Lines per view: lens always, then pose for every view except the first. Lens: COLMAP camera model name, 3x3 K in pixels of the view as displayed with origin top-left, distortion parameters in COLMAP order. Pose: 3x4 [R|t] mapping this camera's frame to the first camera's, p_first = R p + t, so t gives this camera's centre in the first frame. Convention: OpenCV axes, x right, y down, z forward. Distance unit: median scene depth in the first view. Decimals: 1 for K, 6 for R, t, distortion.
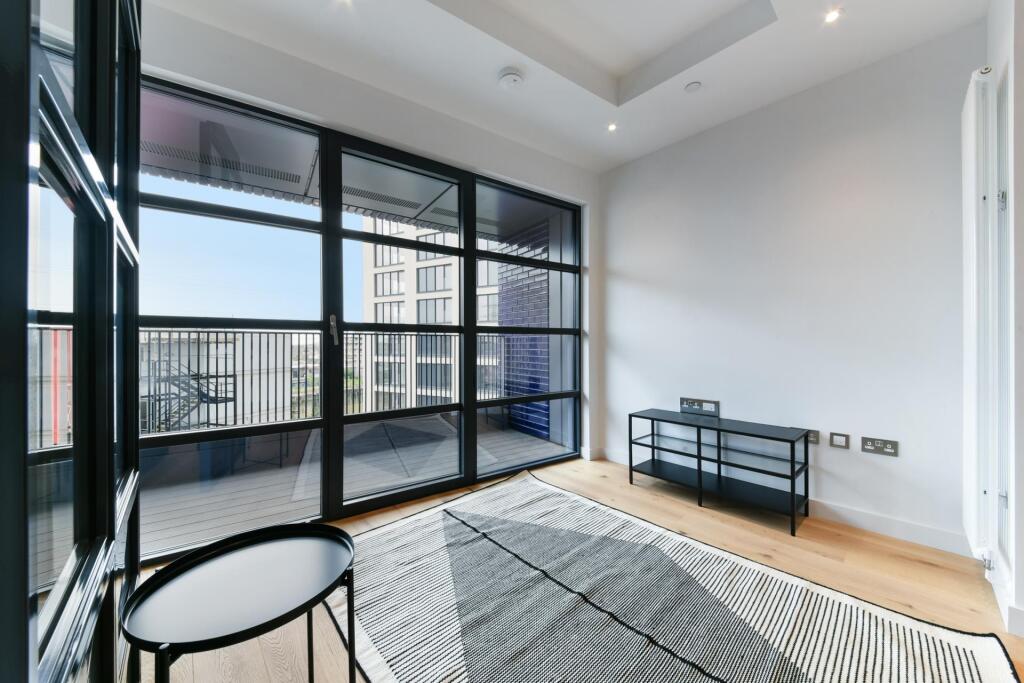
lens RADIAL K [[356.1, 0, 512.0], [0, 356.1, 341.5], [0, 0, 1]] dist [-0.000387, -0.000171]
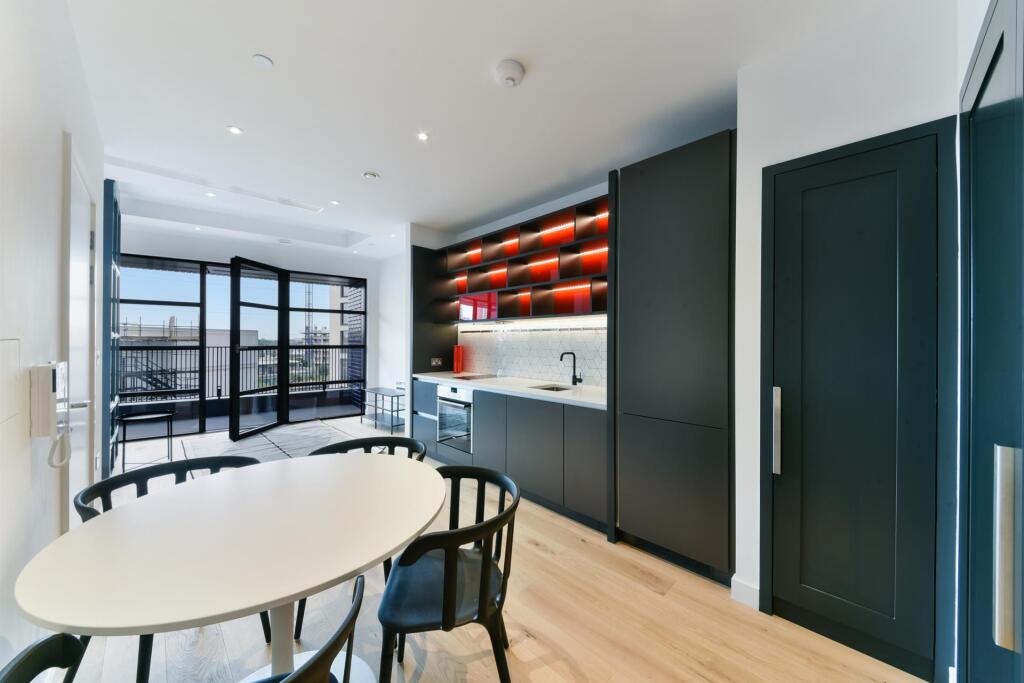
lens RADIAL K [[367.0, 0, 492.9], [0, 367.0, 339.2], [0, 0, 1]] dist [0.016833, -0.000048]
pose [[0.999983, 0.004285, -0.003952, 1.126980], [-0.004265, 0.999978, 0.005080, -0.101642], [0.003974, -0.005063, 0.999979, -1.187830]]
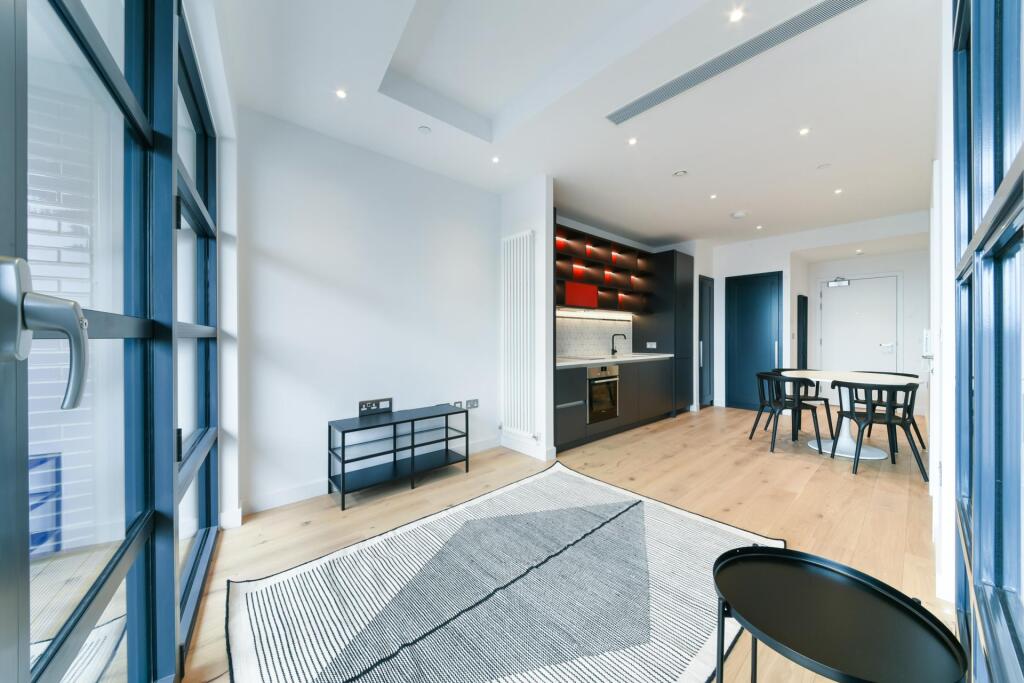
lens RADIAL K [[357.7, 0, 507.7], [0, 357.7, 338.2], [0, 0, 1]] dist [0.040368, -0.000105]
pose [[0.018616, 0.001929, 0.999825, -0.576930], [-0.004884, 0.999986, -0.001839, -0.024315], [-0.999815, -0.004849, 0.018625, 0.607498]]
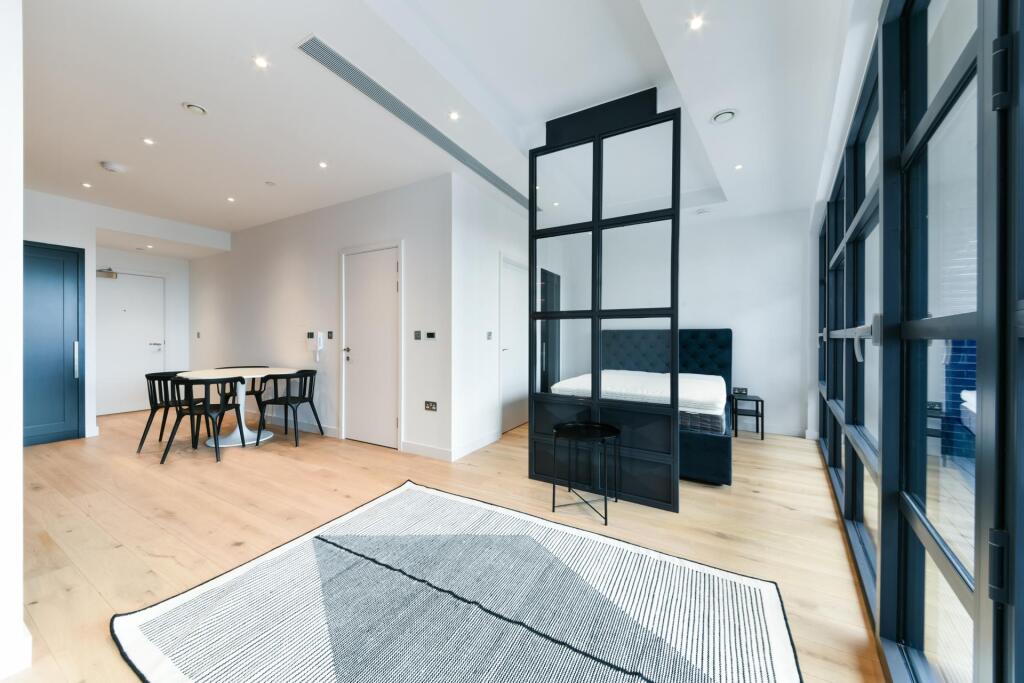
lens RADIAL K [[367.1, 0, 508.6], [0, 367.1, 339.0], [0, 0, 1]] dist [-0.000804, -0.000087]
pose [[-0.947821, 0.000075, -0.318802, 0.263192], [0.000825, 0.999997, -0.002218, -0.022685], [0.318801, -0.002365, -0.947819, 1.167087]]
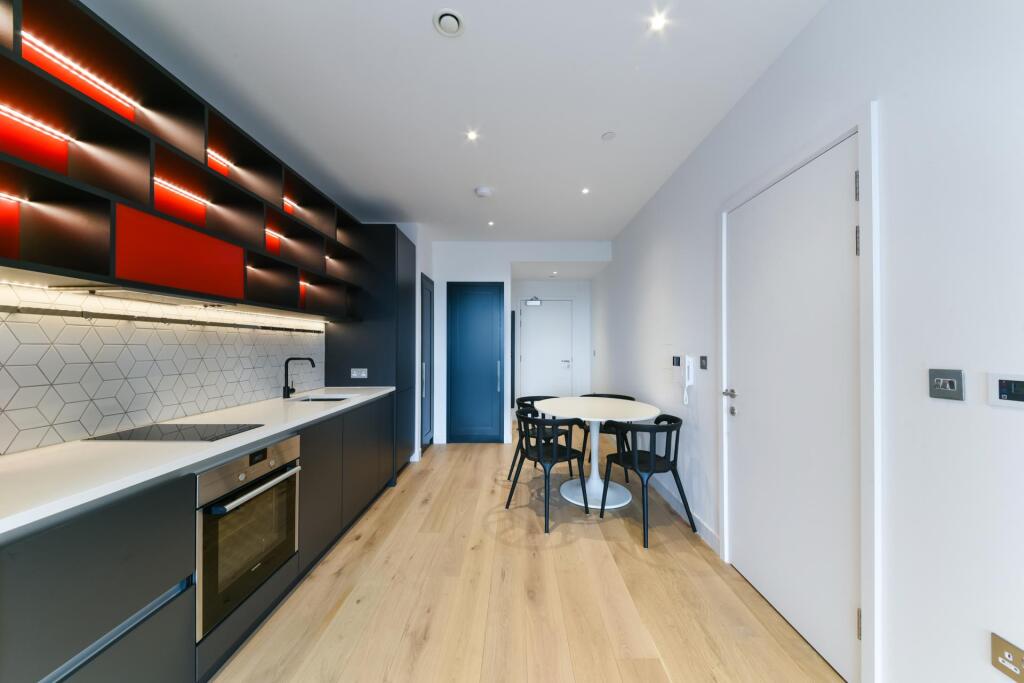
lens RADIAL K [[357.0, 0, 523.6], [0, 357.0, 342.5], [0, 0, 1]] dist [-0.000638, -0.000121]
pose [[-0.751786, 0.011759, 0.659302, 0.241997], [0.000361, 0.999848, -0.017421, -0.077109], [-0.659407, -0.012859, -0.751676, 0.381501]]
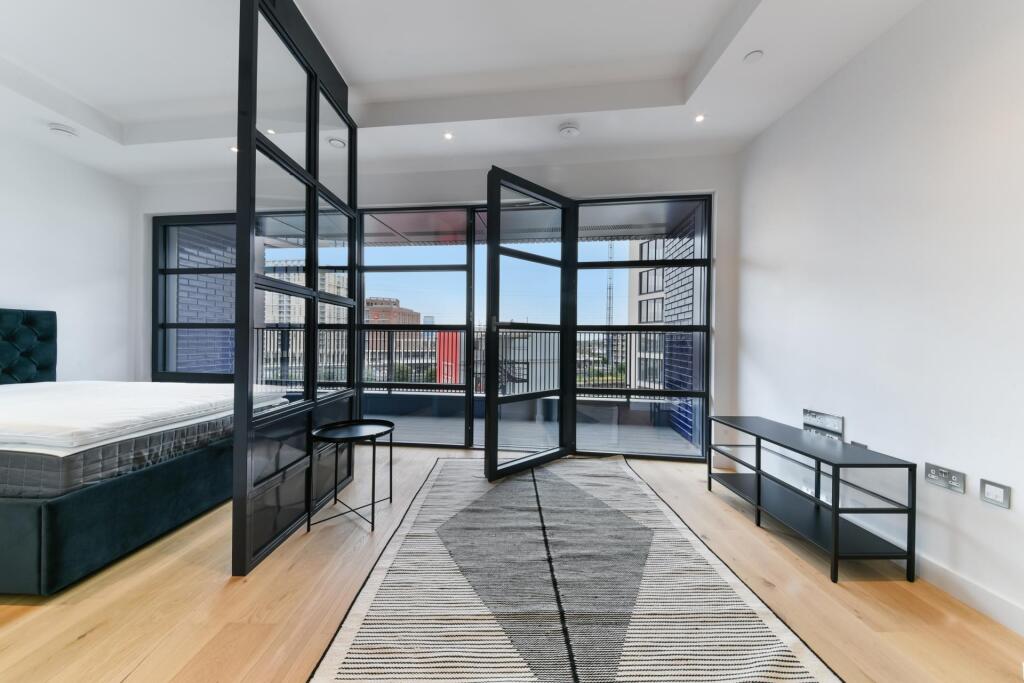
lens RADIAL K [[352.7, 0, 518.8], [0, 352.7, 341.0], [0, 0, 1]] dist [-0.013805, -0.000332]
pose [[0.754457, 0.012805, -0.656225, 0.554309], [-0.006962, 0.999910, 0.011507, -0.001638], [0.656313, -0.004113, 0.754477, -0.035713]]
